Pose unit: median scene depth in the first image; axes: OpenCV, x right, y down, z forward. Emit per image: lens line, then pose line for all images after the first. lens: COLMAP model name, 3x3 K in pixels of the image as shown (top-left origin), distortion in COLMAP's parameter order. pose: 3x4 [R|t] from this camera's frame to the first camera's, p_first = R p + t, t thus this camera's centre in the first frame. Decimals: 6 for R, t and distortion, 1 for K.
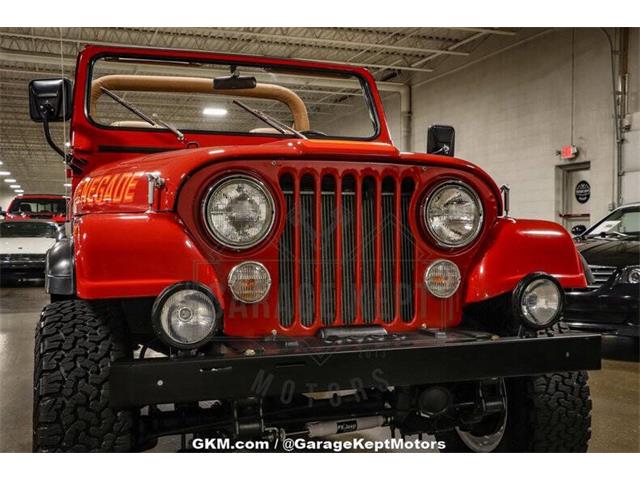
lens RADIAL K [[724.2, 0, 317.0], [0, 724.2, 244.7], [0, 0, 1]] dist [0.004944, 0.000000]
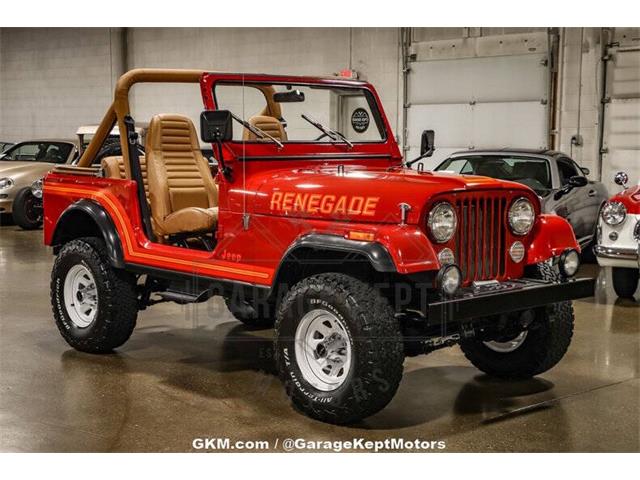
lens RADIAL K [[994.0, 0, 319.8], [0, 994.0, 233.9], [0, 0, 1]] dist [0.165485, 0.000000]
pose [[0.921354, -0.031460, 0.387450, -0.205706], [0.001213, 0.996948, 0.078064, -0.031932], [-0.388724, -0.071455, 0.918579, -0.182817]]
